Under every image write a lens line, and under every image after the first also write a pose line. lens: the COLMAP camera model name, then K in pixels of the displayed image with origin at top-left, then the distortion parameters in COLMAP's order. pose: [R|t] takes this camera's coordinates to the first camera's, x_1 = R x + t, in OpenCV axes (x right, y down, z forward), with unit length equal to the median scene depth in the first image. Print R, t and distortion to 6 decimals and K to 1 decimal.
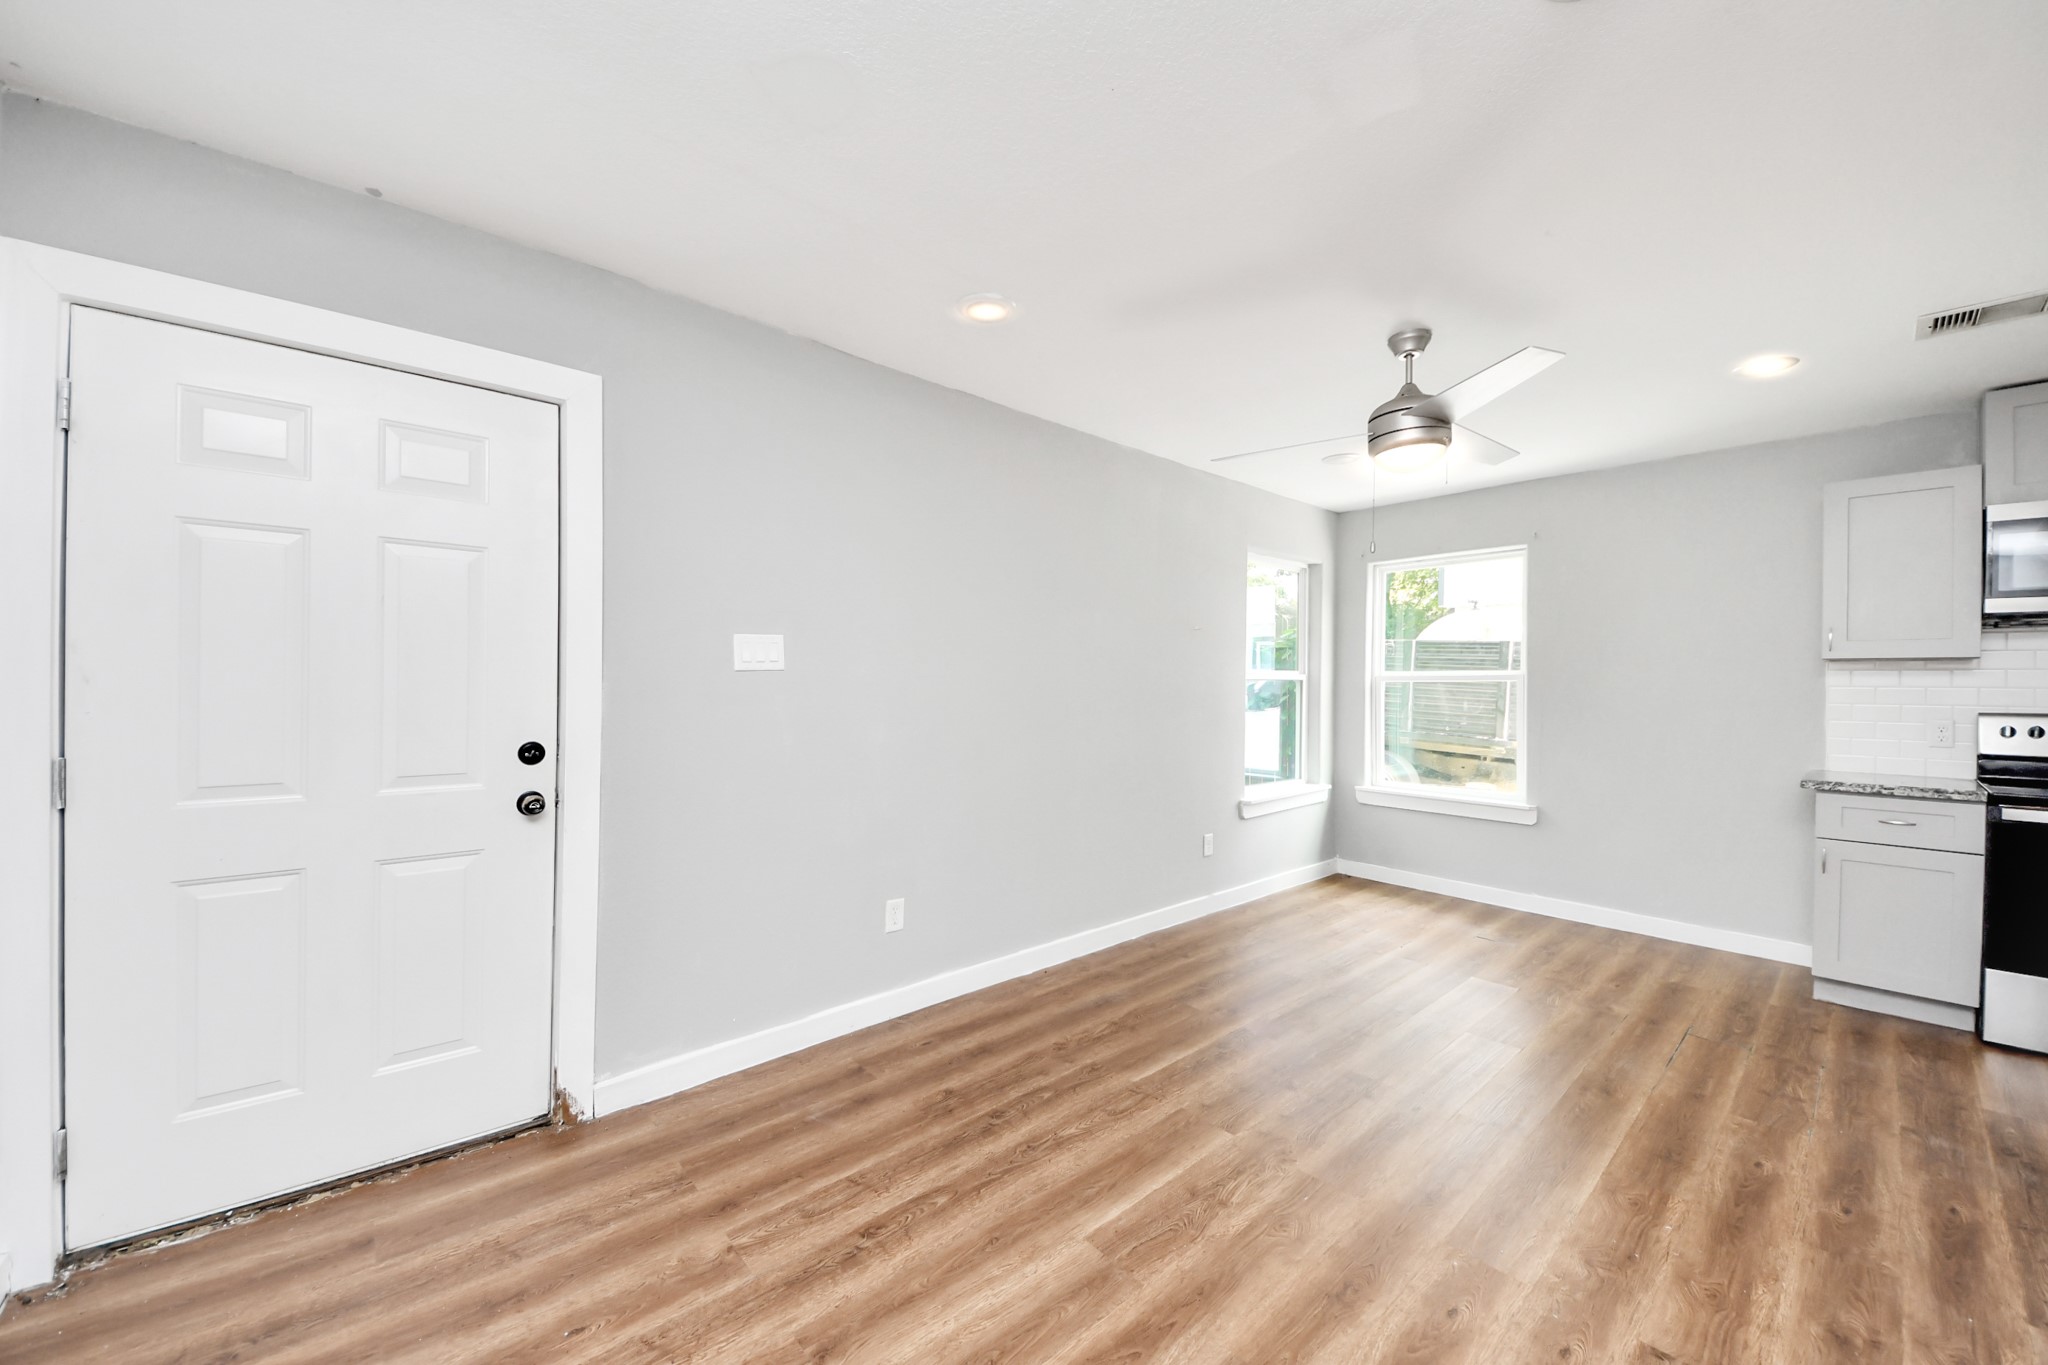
lens RADIAL K [[770.2, 0, 1024.0], [0, 770.2, 682.5], [0, 0, 1]] dist [0.008719, -0.009680]
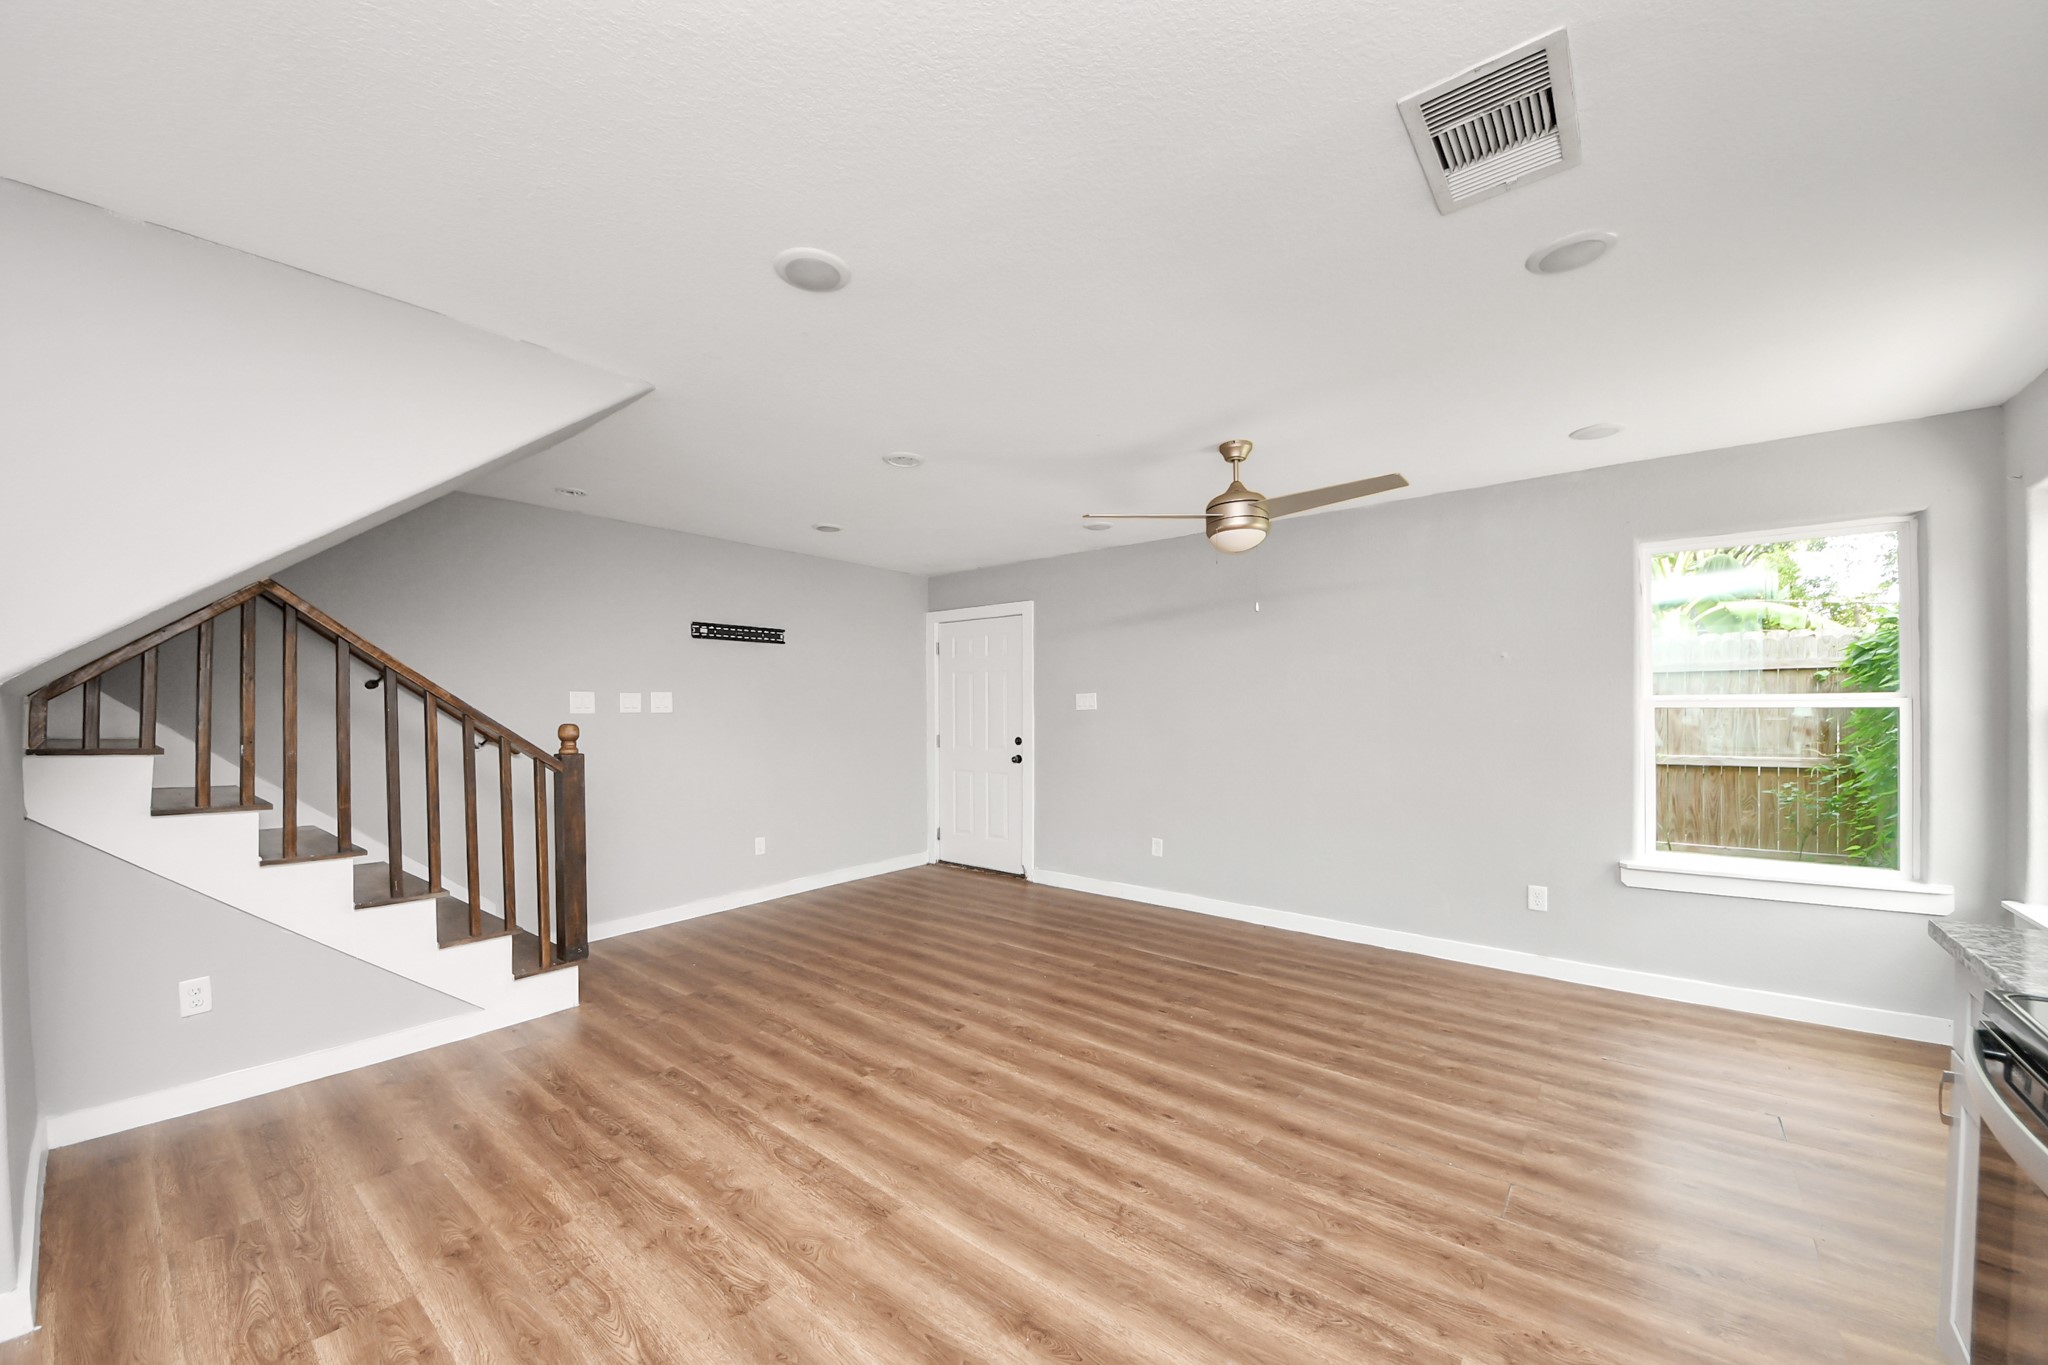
lens RADIAL K [[756.1, 0, 1029.1], [0, 756.1, 677.1], [0, 0, 1]] dist [0.030443, -0.024280]
pose [[0.168110, -0.054826, -0.984242, 1.527030], [0.002657, 0.998474, -0.055165, 0.008397], [0.985765, 0.006658, 0.167999, 0.419259]]
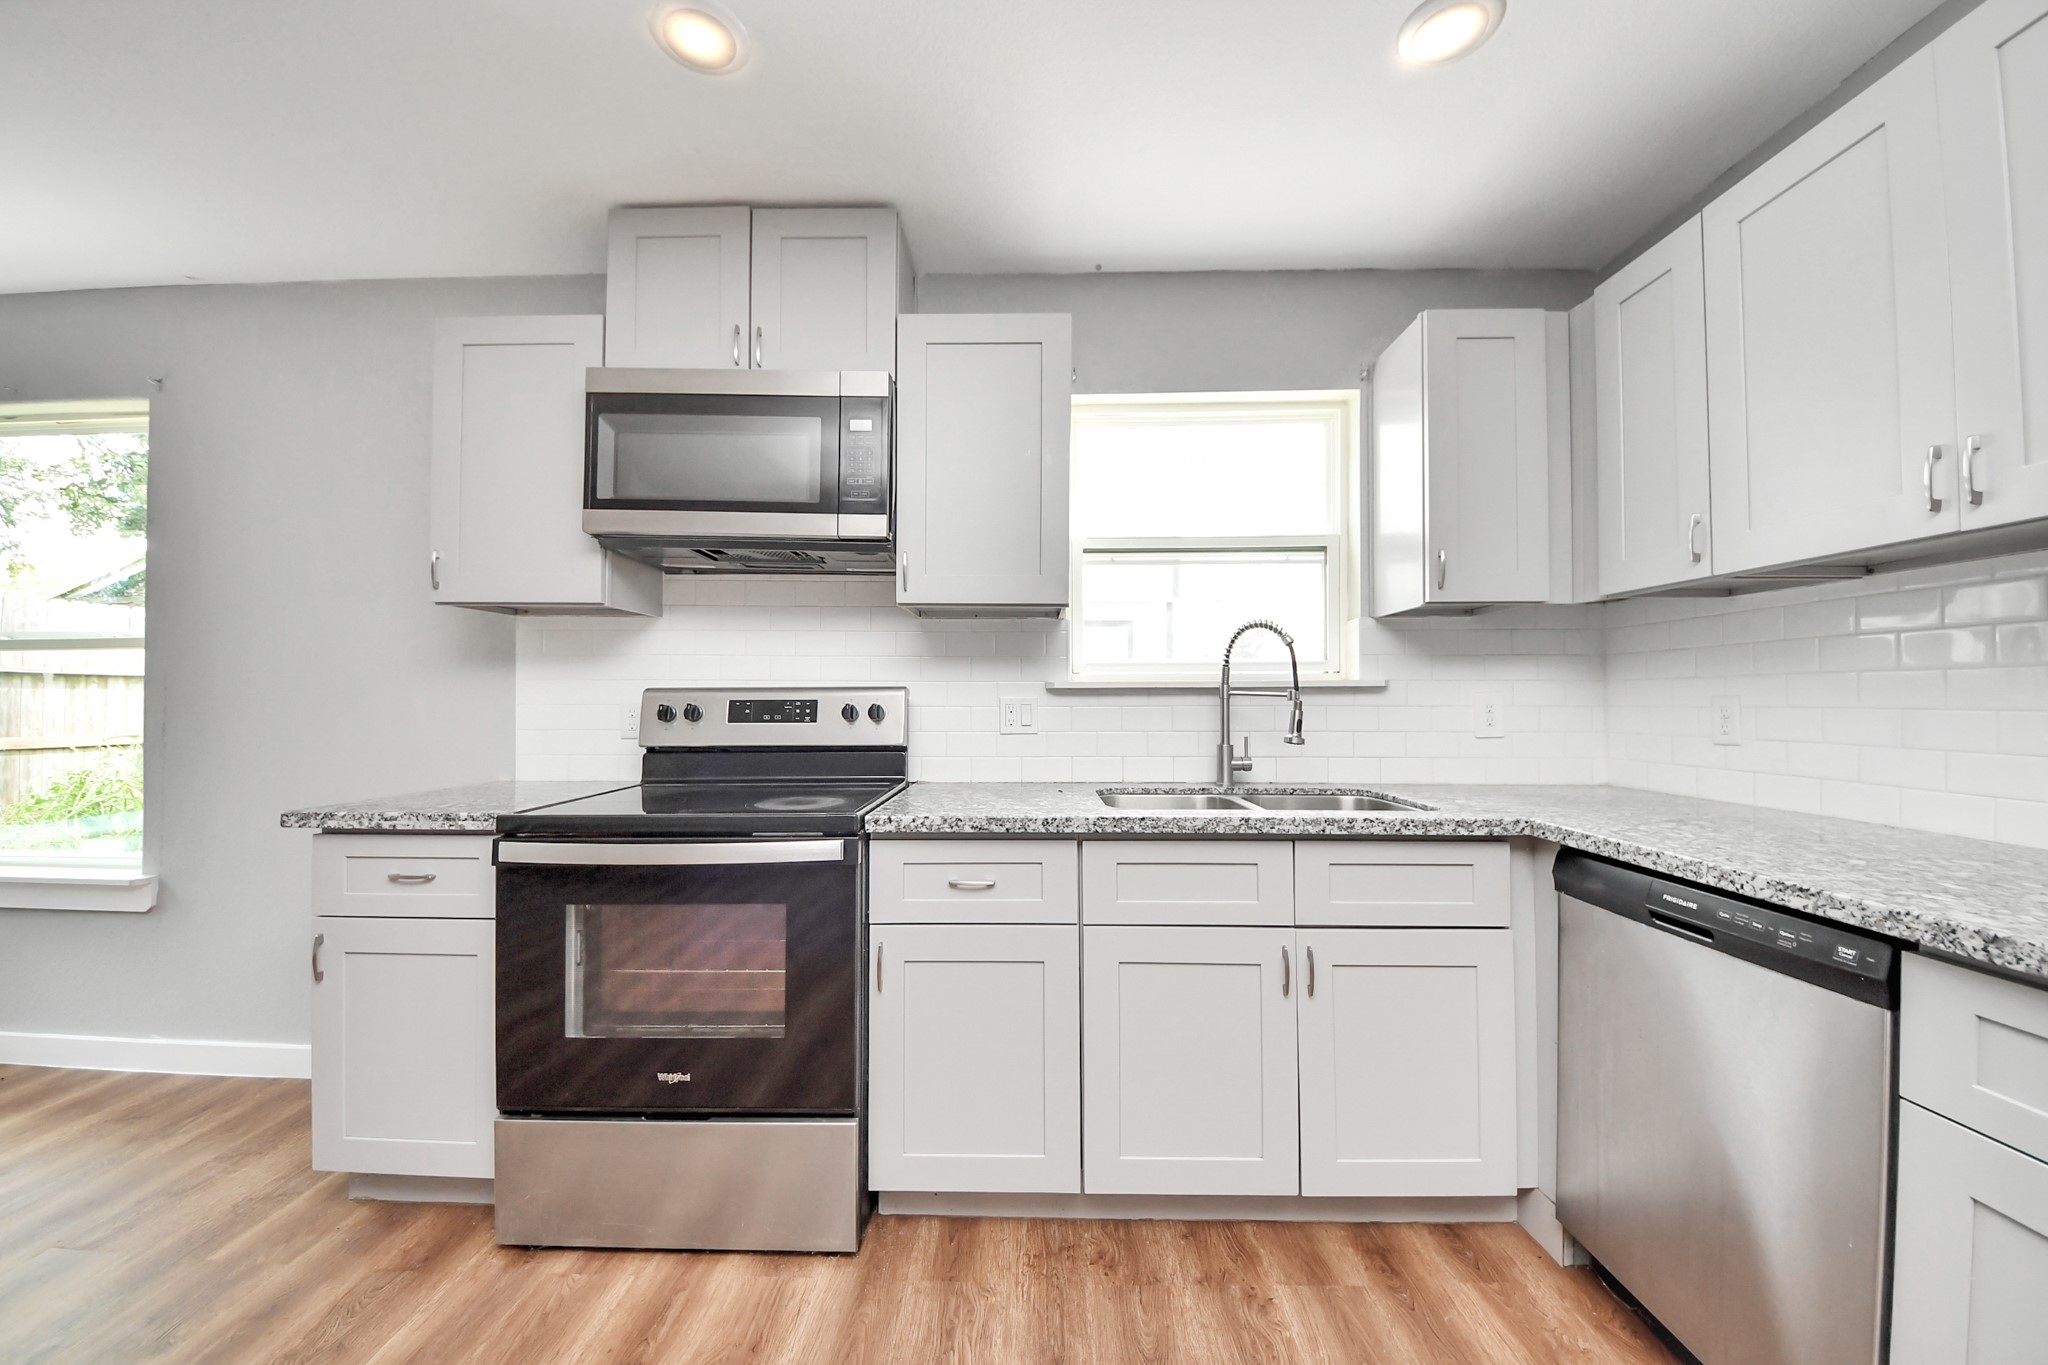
lens RADIAL K [[719.6, 0, 1026.4], [0, 719.6, 689.2], [0, 0, 1]] dist [0.034944, -0.024540]
pose [[0.687867, -0.001948, 0.725834, 1.101599], [0.006482, 0.999973, -0.003459, 0.050048], [-0.725808, 0.007084, 0.687861, 0.305523]]
